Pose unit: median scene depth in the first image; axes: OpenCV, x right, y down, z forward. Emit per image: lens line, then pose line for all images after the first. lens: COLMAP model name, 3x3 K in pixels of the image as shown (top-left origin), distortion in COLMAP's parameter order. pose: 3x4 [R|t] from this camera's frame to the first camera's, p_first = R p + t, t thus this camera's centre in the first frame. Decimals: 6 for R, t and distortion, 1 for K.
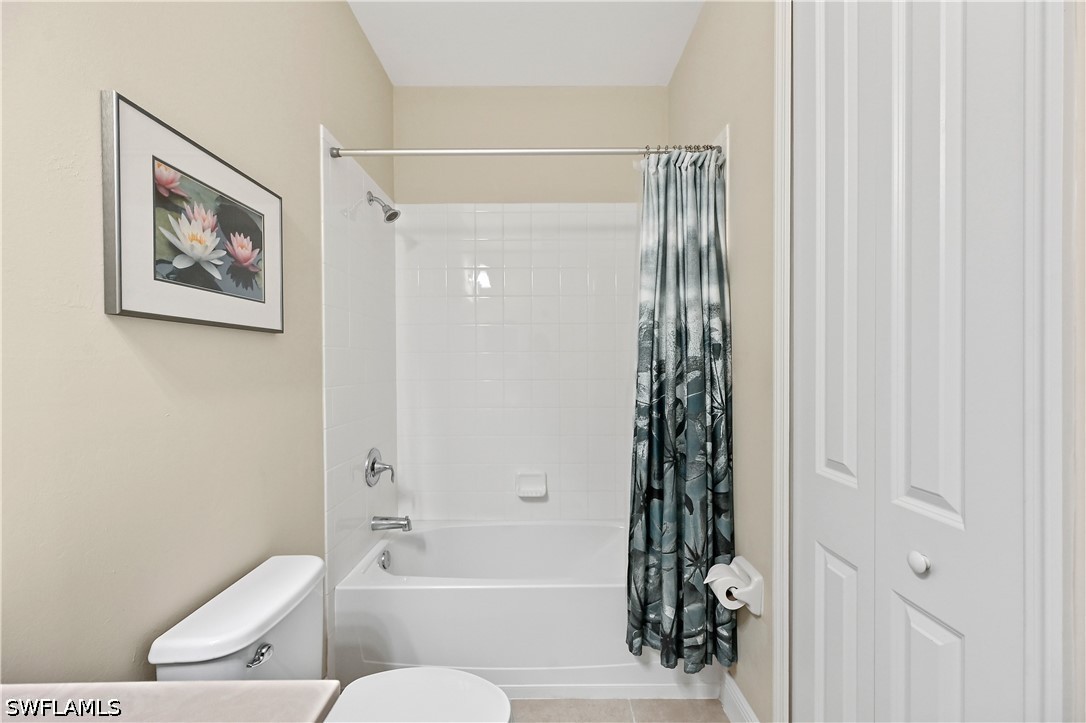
lens RADIAL K [[433.9, 0, 548.2], [0, 433.9, 368.0], [0, 0, 1]] dist [0.007806, -0.002451]
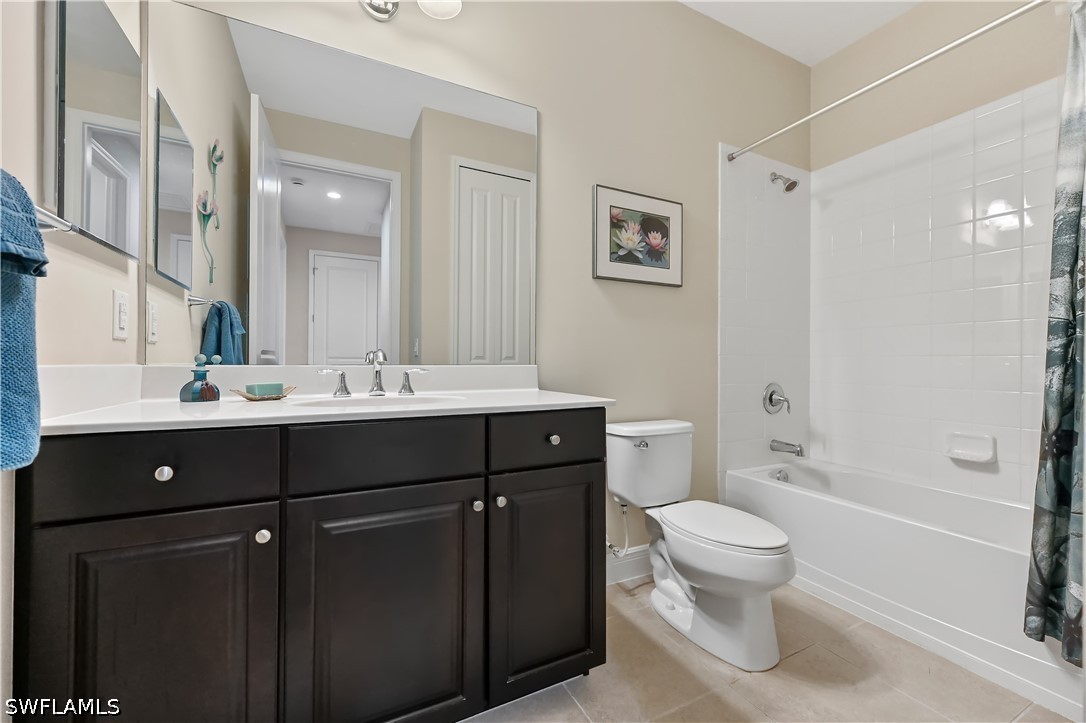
lens RADIAL K [[433.9, 0, 539.5], [0, 433.9, 361.3], [0, 0, 1]] dist [0.007806, -0.002451]
pose [[0.437870, 0.007986, -0.899003, 0.698312], [-0.016694, 0.999860, 0.000750, 0.232832], [0.898883, 0.014680, 0.437942, -0.207782]]
